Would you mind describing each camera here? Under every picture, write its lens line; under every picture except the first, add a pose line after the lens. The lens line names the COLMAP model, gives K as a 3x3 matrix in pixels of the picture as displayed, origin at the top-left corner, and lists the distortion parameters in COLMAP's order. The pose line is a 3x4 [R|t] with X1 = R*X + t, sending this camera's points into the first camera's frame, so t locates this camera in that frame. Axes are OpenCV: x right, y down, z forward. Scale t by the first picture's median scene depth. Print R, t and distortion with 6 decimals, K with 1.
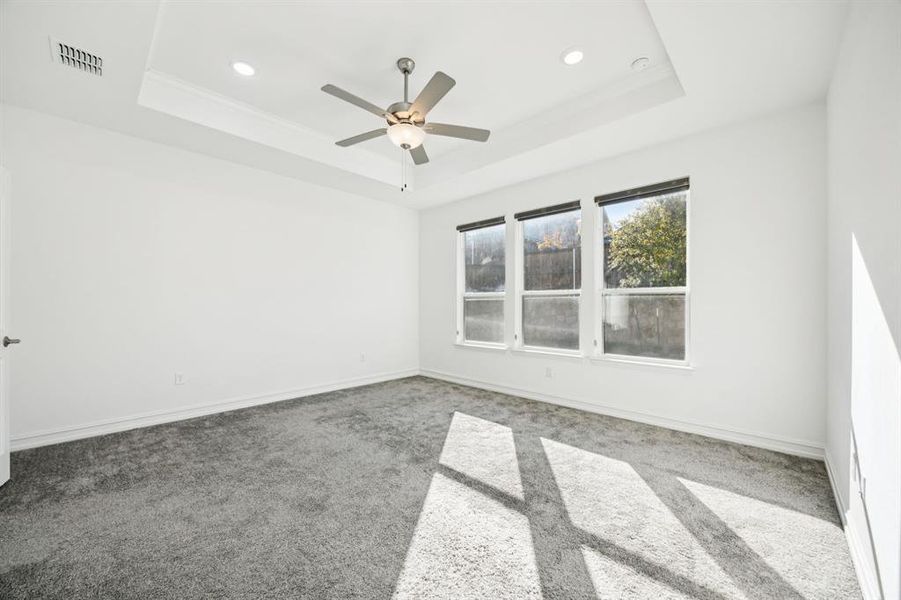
lens RADIAL K [[342.2, 0, 448.4], [0, 342.2, 306.6], [0, 0, 1]] dist [-0.002402, -0.000140]
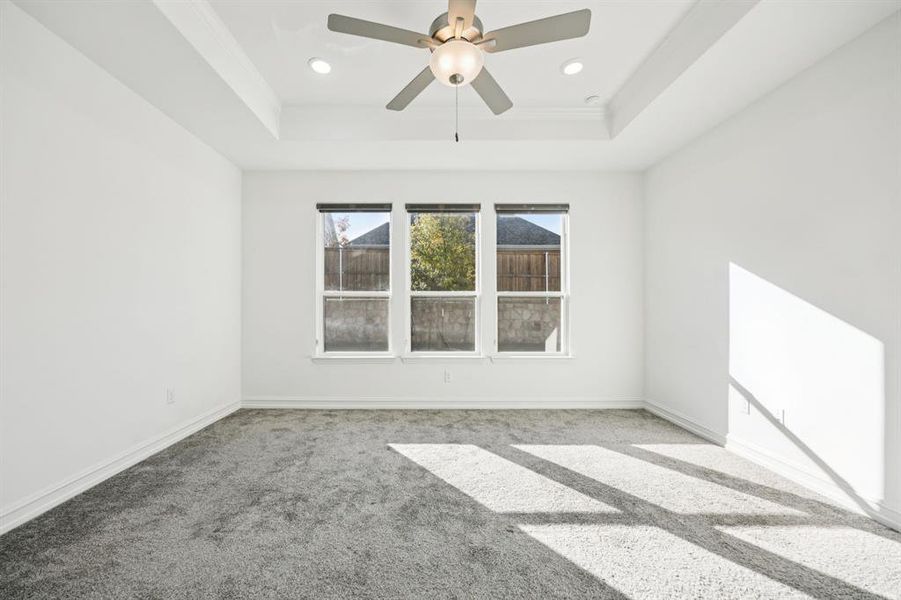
lens RADIAL K [[345.0, 0, 448.0], [0, 345.0, 304.9], [0, 0, 1]] dist [-0.002317, 0.000094]
pose [[0.722338, 0.004197, 0.691527, -0.458919], [0.003012, 0.999953, -0.009215, 0.000515], [-0.691533, 0.008739, 0.722292, 0.372458]]
